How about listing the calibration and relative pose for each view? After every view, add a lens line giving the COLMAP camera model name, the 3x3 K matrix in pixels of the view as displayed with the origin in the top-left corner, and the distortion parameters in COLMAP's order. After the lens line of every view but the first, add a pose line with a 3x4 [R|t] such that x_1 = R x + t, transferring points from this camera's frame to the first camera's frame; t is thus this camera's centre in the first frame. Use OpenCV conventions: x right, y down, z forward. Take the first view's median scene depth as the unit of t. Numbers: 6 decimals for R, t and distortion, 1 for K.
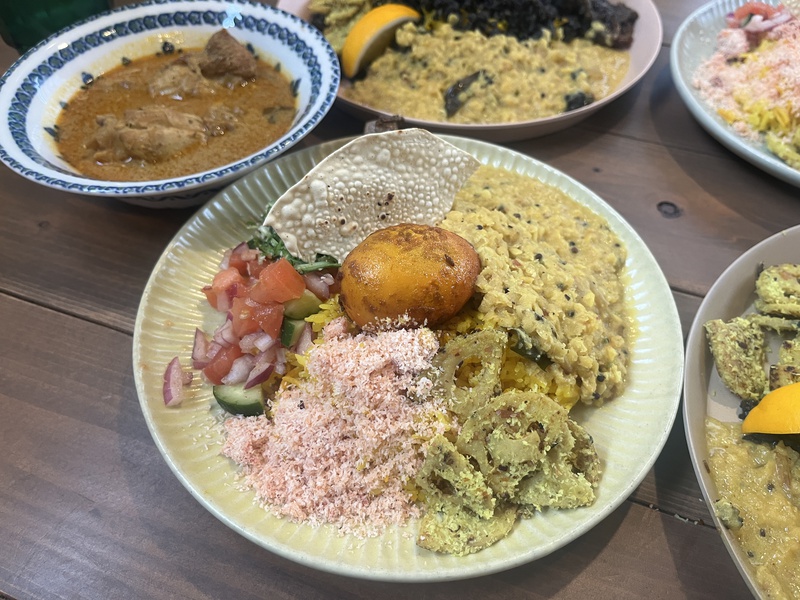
lens RADIAL K [[610.9, 0, 403.2], [0, 610.9, 302.5], [0, 0, 1]] dist [0.014989, -0.037831]
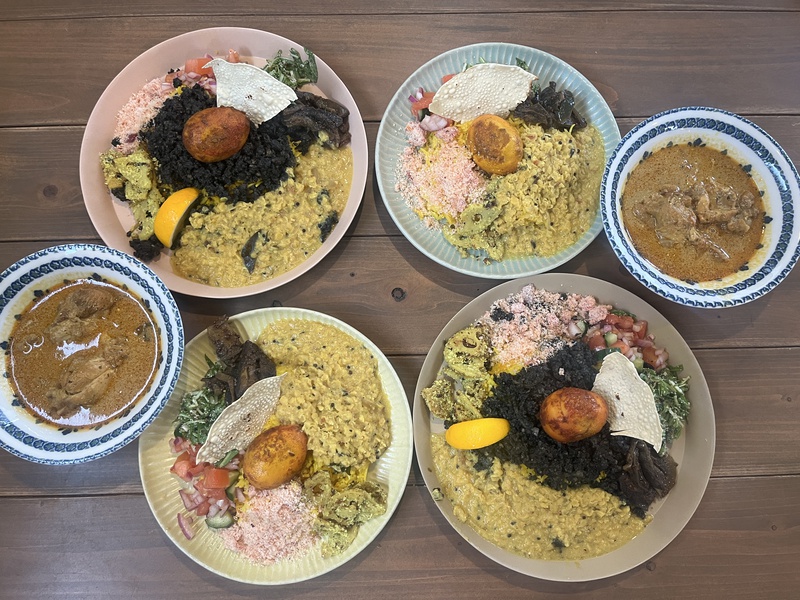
lens RADIAL K [[610.9, 0, 402.0], [0, 610.9, 298.8], [0, 0, 1]] dist [0.014989, -0.037831]
pose [[0.928866, -0.359353, 0.089853, 0.412763], [0.276277, 0.833688, 0.478158, -1.357138], [-0.246737, -0.419320, 0.873666, -0.690731]]
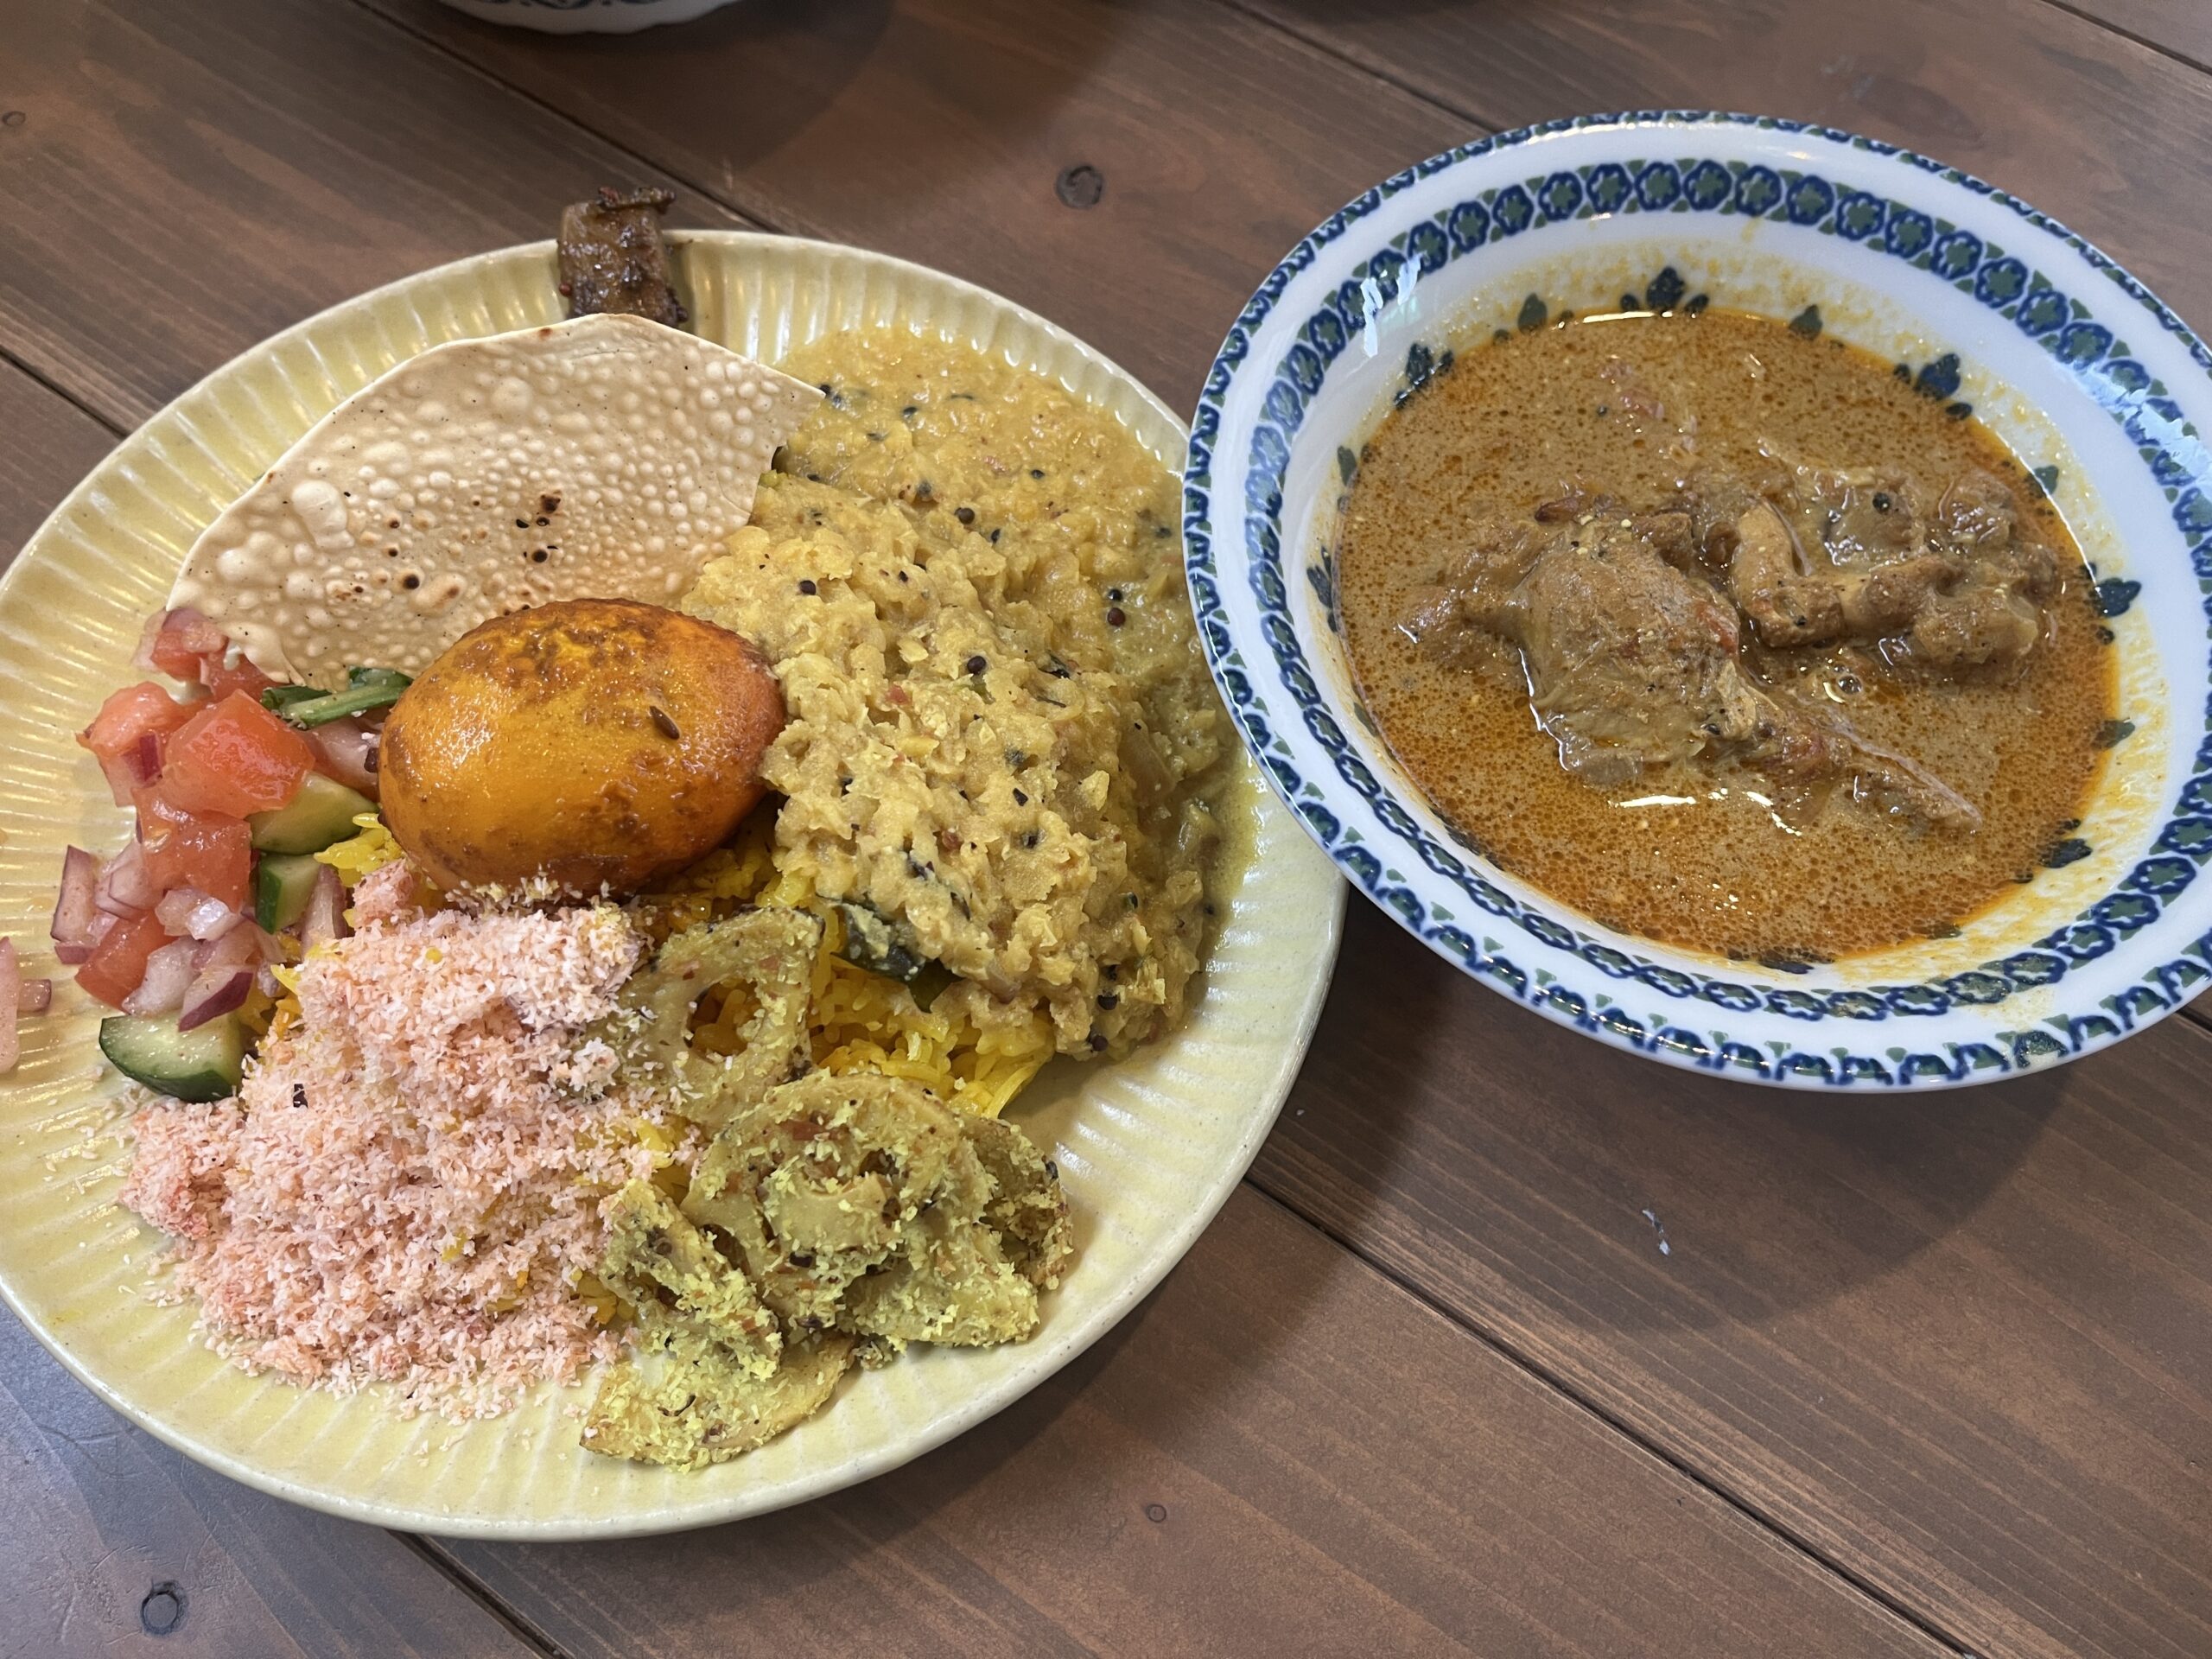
lens RADIAL K [[1689.1, 0, 1100.9], [0, 1689.1, 827.1], [0, 0, 1]] dist [0.014989, -0.037831]
pose [[0.999555, -0.003650, 0.029609, 0.292615], [-0.002622, 0.977900, 0.209056, -0.210820], [-0.029718, -0.209040, 0.977455, -0.020589]]
